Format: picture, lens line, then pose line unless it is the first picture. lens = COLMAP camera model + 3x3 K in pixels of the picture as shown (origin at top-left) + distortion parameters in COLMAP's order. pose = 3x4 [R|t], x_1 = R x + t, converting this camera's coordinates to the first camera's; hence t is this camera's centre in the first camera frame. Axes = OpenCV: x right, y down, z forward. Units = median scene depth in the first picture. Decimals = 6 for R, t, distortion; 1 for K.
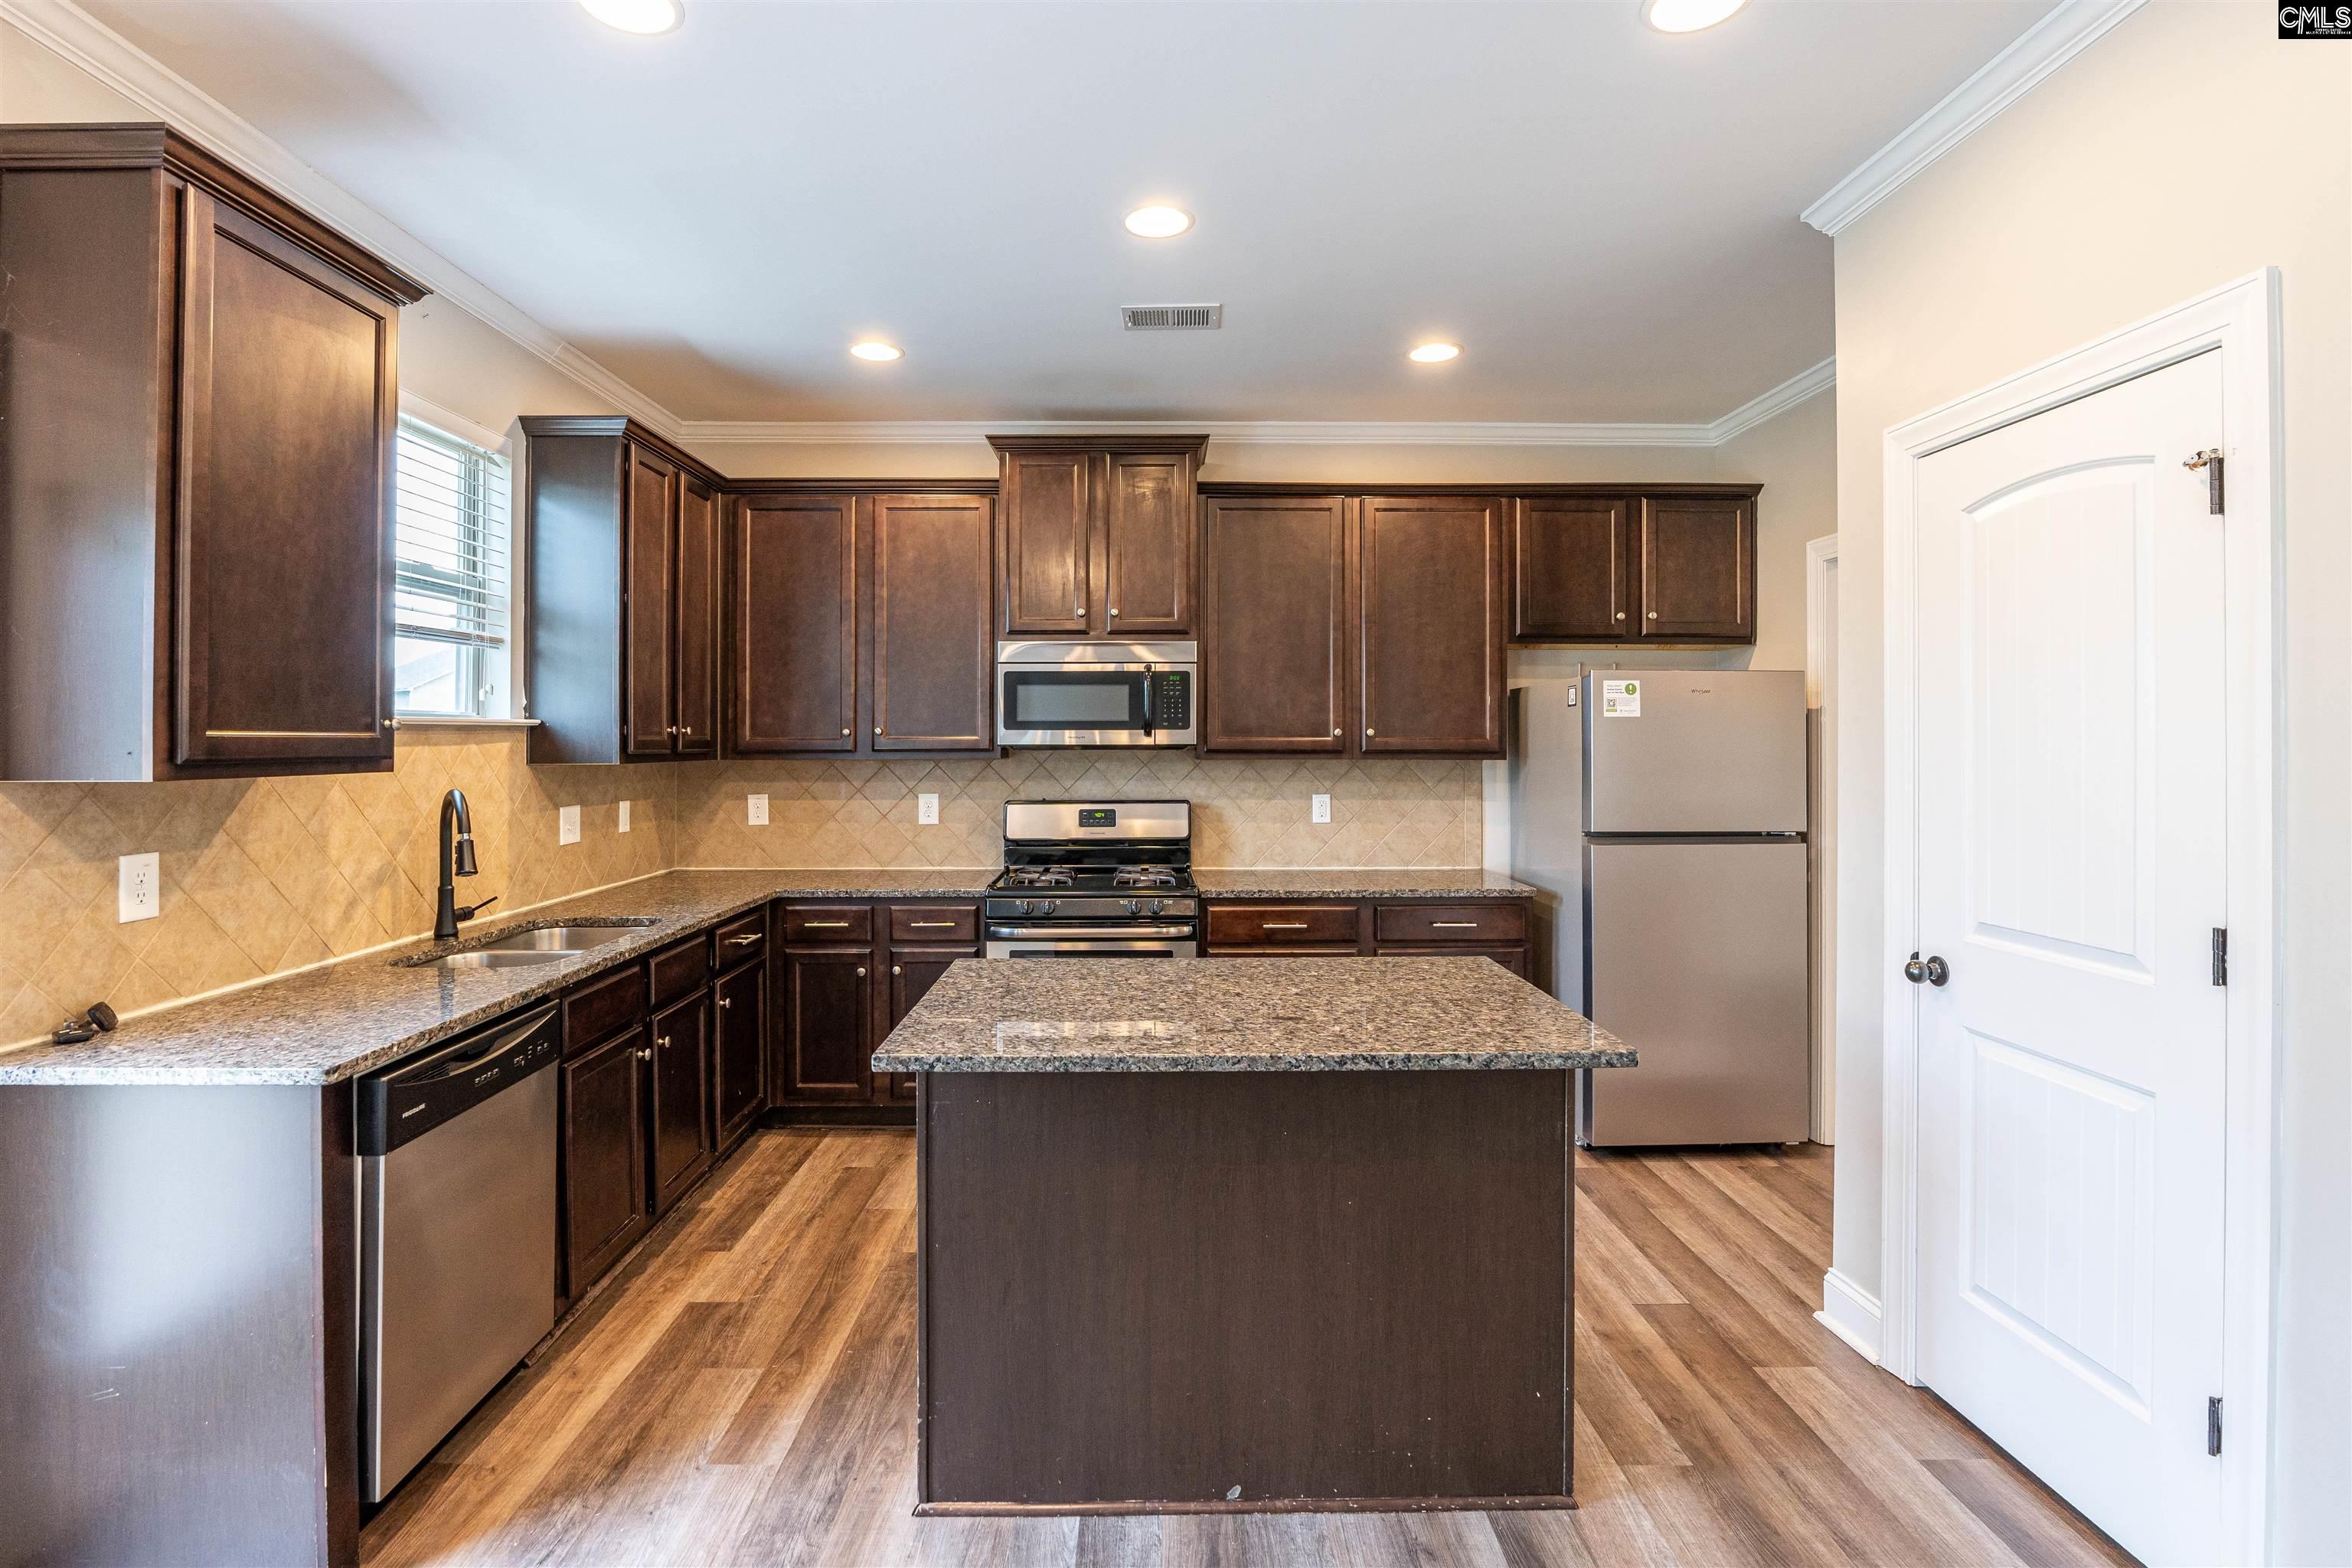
lens RADIAL K [[1128.3, 0, 1154.7], [0, 1128.3, 766.6], [0, 0, 1]] dist [-0.022657, 0.002846]
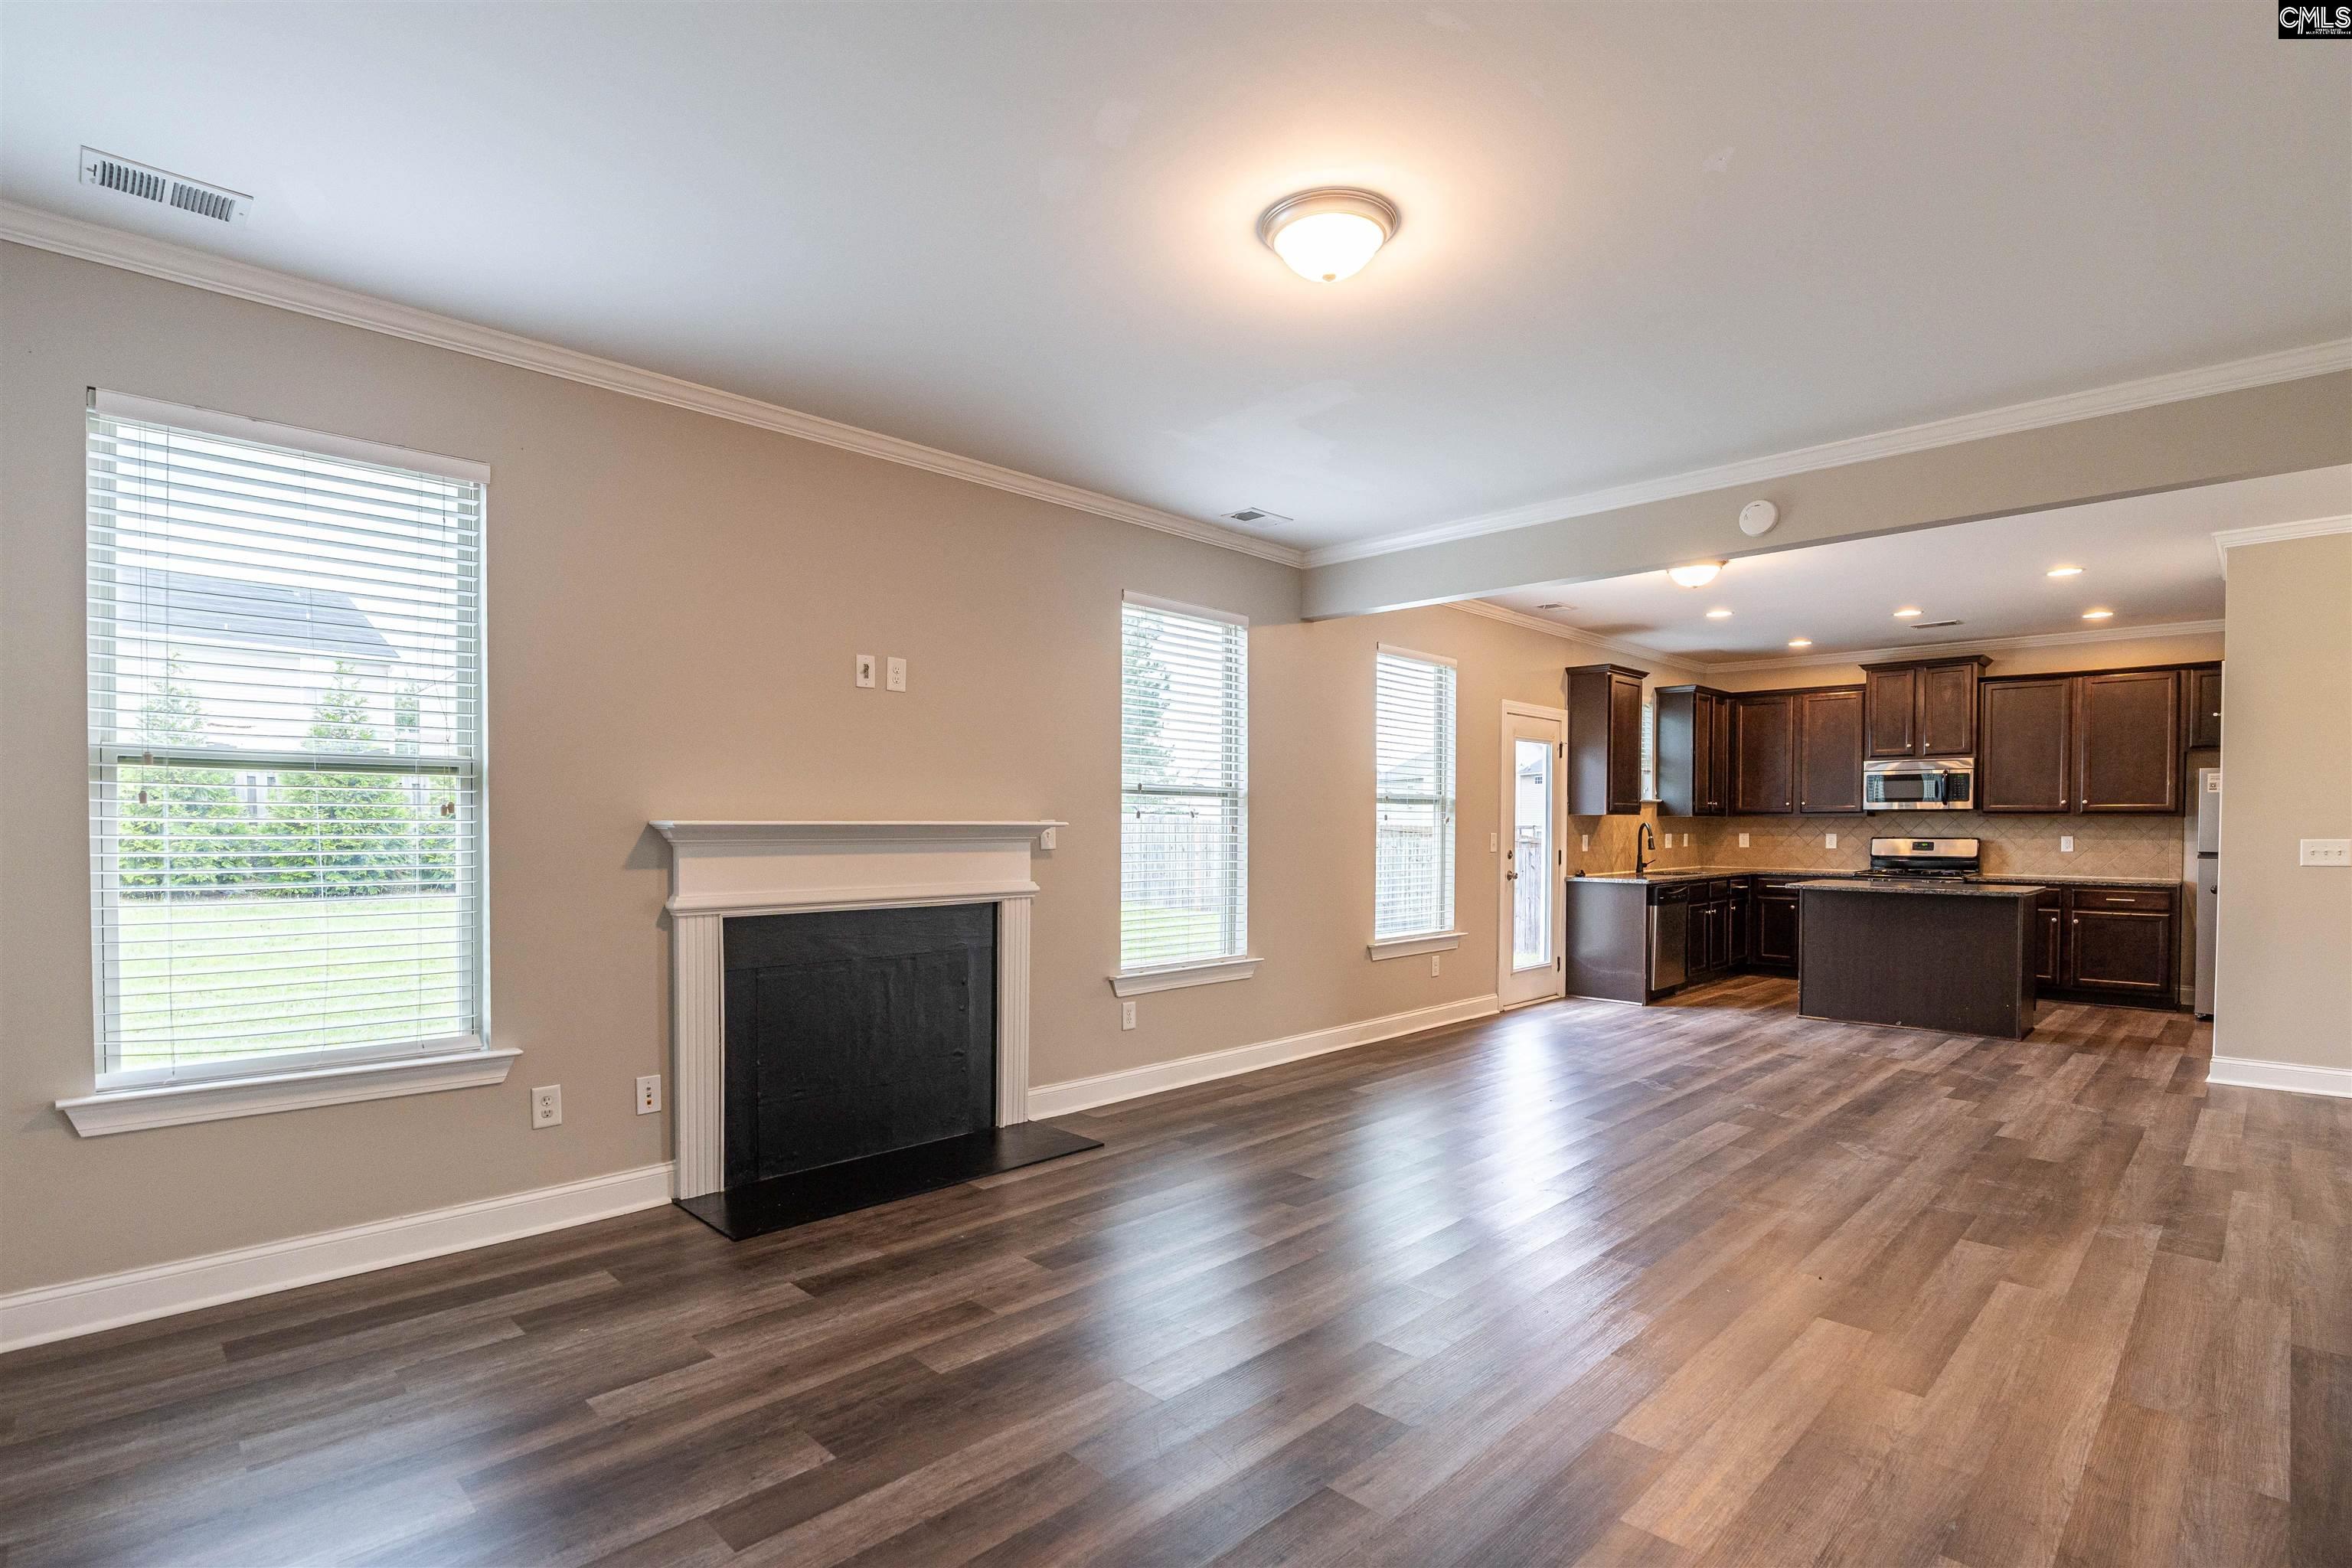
lens RADIAL K [[1128.3, 0, 1177.1], [0, 1128.3, 819.2], [0, 0, 1]] dist [-0.022657, 0.002846]
pose [[0.703511, 0.001300, -0.710683, 0.456620], [-0.017308, 0.999733, -0.015305, 0.054667], [0.710473, 0.023068, 0.703346, -1.427627]]
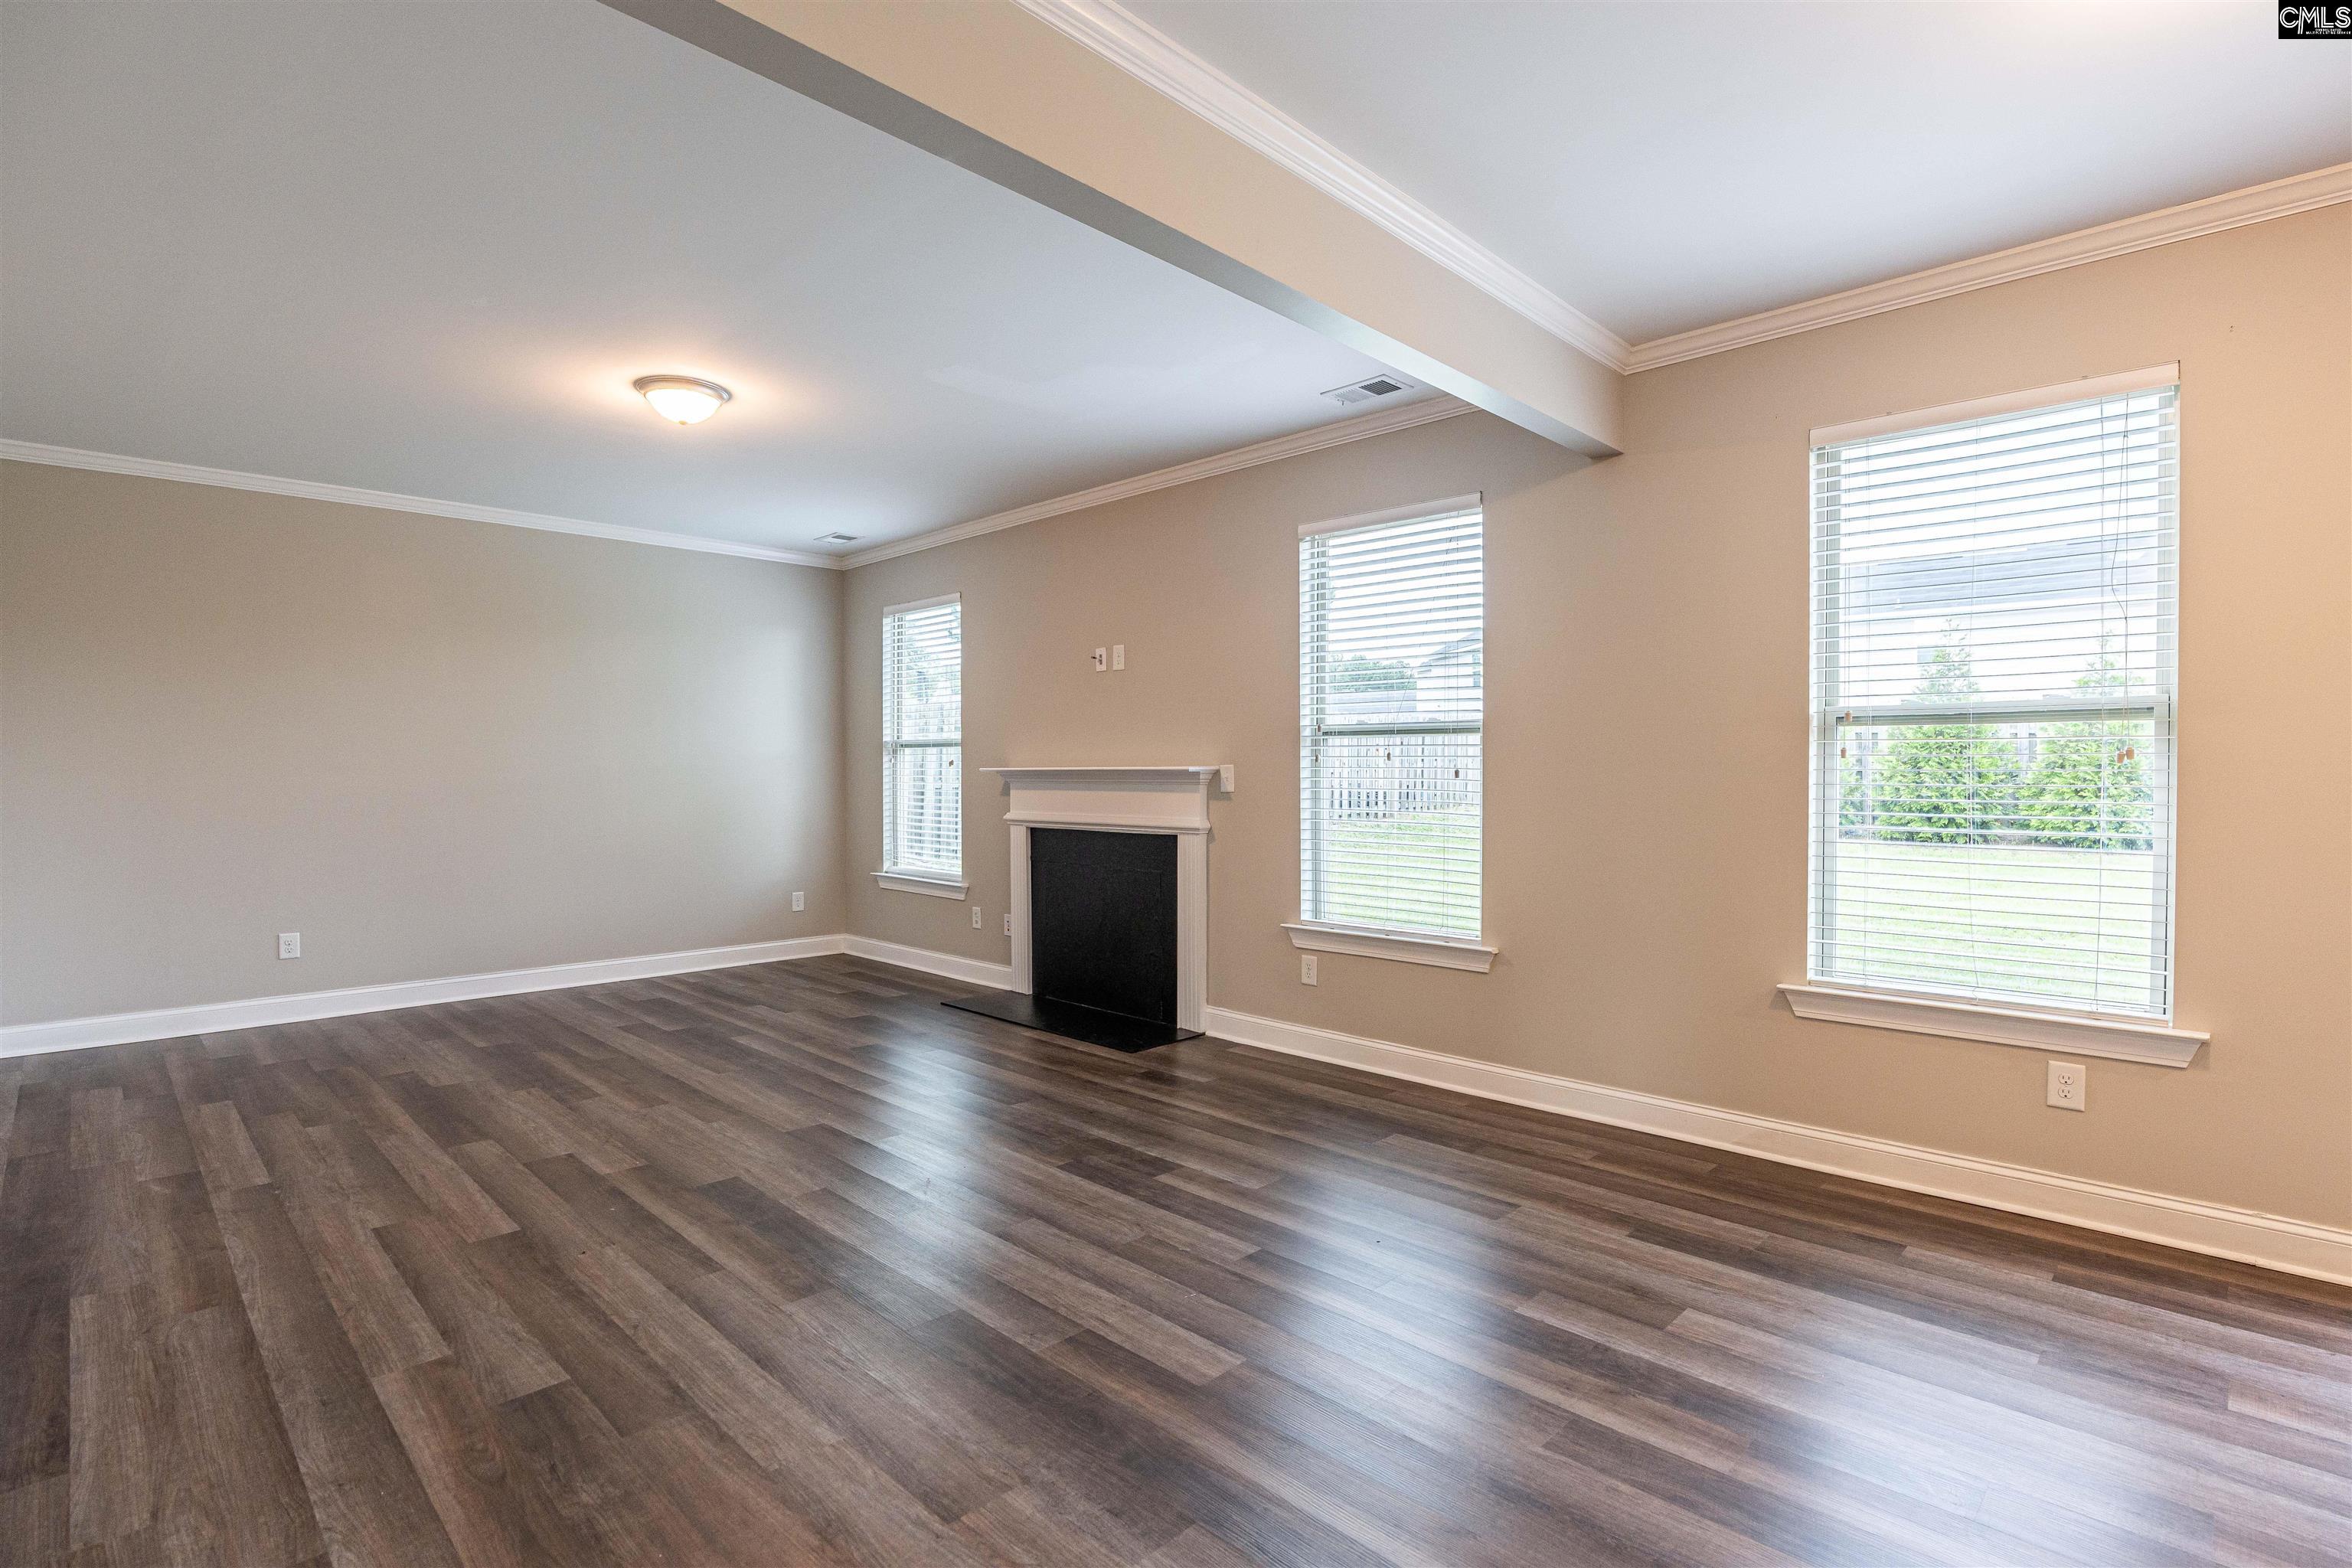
lens RADIAL K [[1128.3, 0, 1214.5], [0, 1128.3, 773.2], [0, 0, 1]] dist [-0.022657, 0.002846]
pose [[-0.697135, 0.002592, -0.716935, 0.452173], [-0.011691, 0.999819, 0.014984, 0.031183], [0.716845, 0.018827, -0.696979, 0.096579]]
